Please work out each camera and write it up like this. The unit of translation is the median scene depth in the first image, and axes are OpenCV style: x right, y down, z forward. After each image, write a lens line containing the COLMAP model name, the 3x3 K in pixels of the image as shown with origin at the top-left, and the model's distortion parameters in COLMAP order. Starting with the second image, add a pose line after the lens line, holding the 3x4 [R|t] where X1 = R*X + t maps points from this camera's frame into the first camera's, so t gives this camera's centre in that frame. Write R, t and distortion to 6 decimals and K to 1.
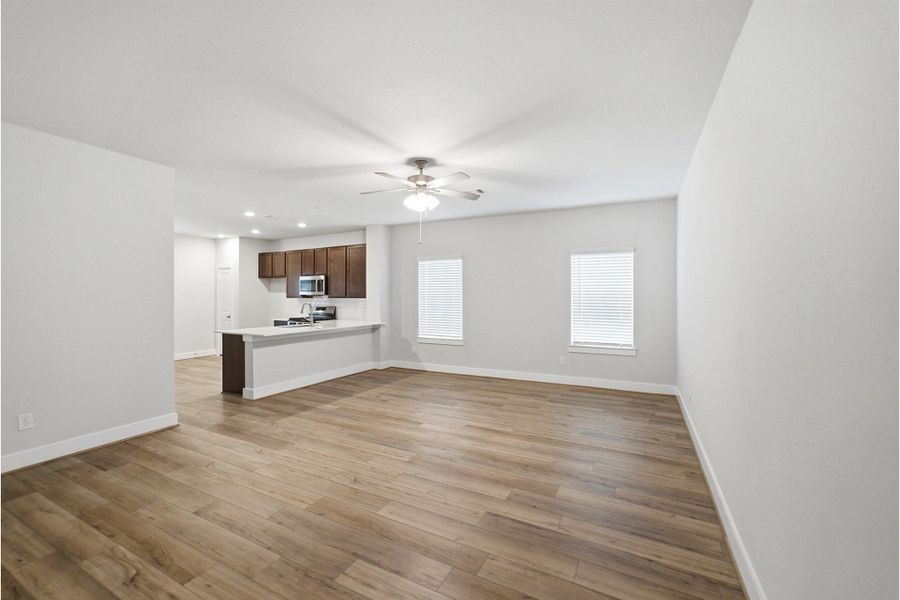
lens RADIAL K [[364.8, 0, 447.2], [0, 364.8, 299.3], [0, 0, 1]] dist [-0.008656, 0.003578]
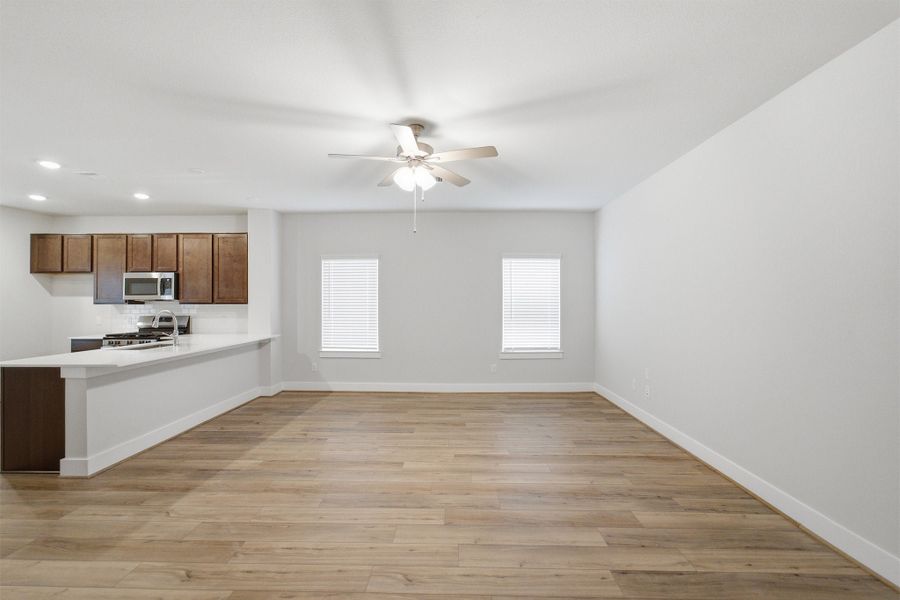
lens RADIAL K [[364.8, 0, 451.0], [0, 364.8, 306.0], [0, 0, 1]] dist [-0.008656, 0.003578]
pose [[0.897688, -0.004983, 0.440603, -0.259025], [0.004458, 0.999988, 0.002225, 0.000847], [-0.440609, -0.000033, 0.897699, 0.207038]]
